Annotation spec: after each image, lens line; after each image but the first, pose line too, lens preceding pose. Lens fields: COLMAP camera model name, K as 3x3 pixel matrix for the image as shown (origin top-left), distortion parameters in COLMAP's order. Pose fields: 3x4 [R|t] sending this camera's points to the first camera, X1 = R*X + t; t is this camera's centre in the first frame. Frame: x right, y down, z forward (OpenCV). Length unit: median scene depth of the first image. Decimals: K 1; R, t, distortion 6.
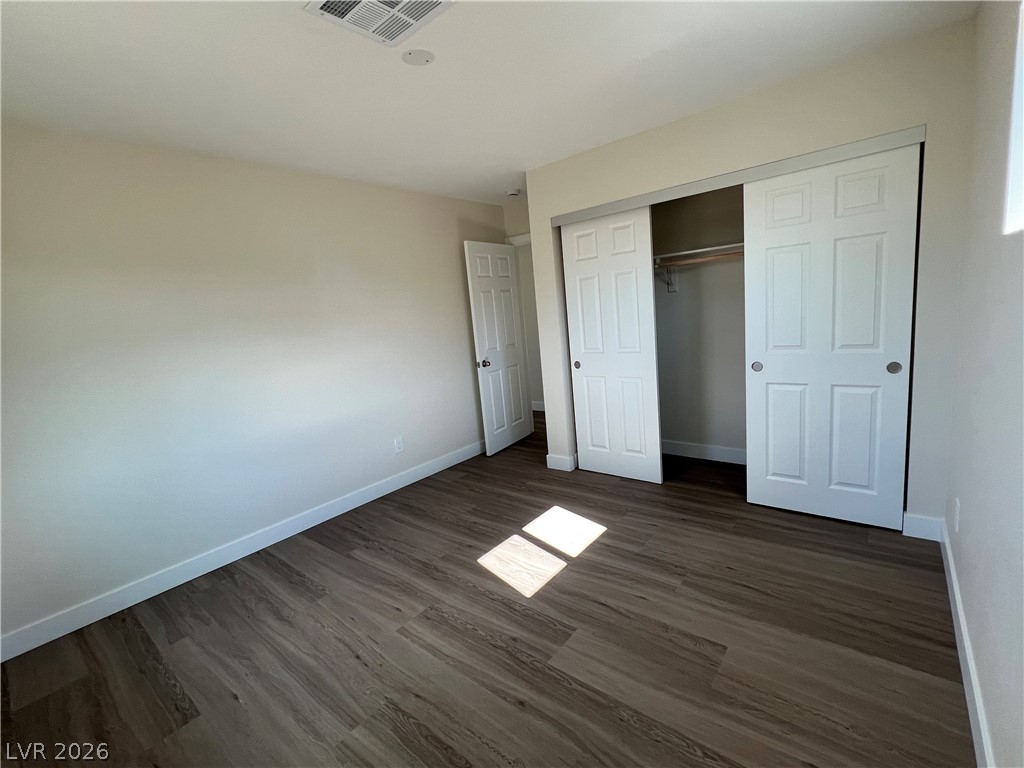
lens RADIAL K [[449.9, 0, 512.9], [0, 449.9, 381.4], [0, 0, 1]] dist [-0.001566, 0.000623]
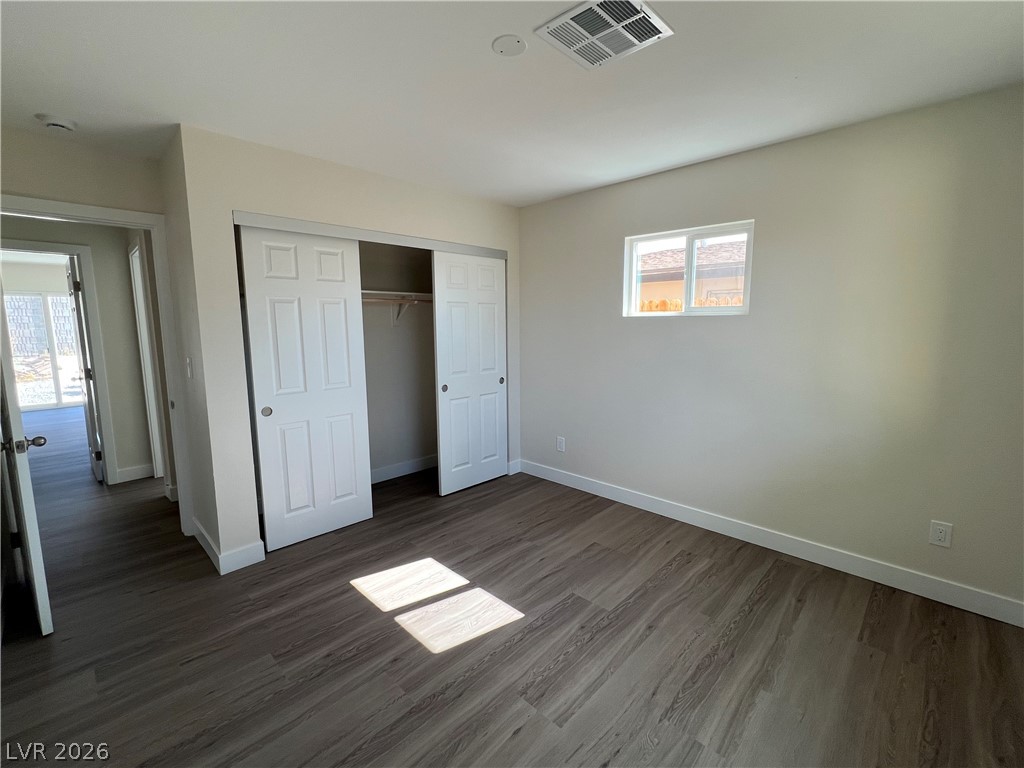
lens RADIAL K [[449.9, 0, 512.9], [0, 449.9, 381.4], [0, 0, 1]] dist [-0.001566, 0.000623]
pose [[0.083168, -0.035859, 0.995890, -0.855161], [0.158017, 0.987184, 0.022349, -0.057359], [-0.983928, 0.155508, 0.087769, 0.768651]]
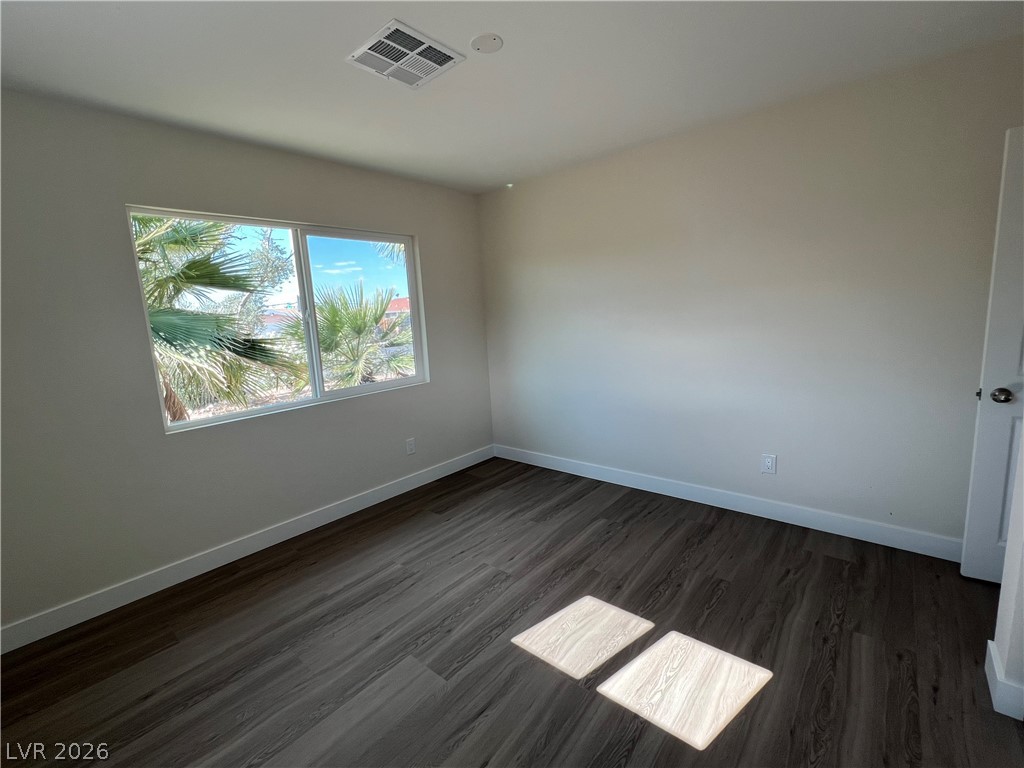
lens RADIAL K [[449.9, 0, 512.9], [0, 449.9, 381.4], [0, 0, 1]] dist [-0.001566, 0.000623]
pose [[-0.007255, 0.247807, -0.968782, 0.682614], [-0.105218, 0.963241, 0.247178, -0.202504], [0.994423, 0.103727, 0.019085, 0.838655]]
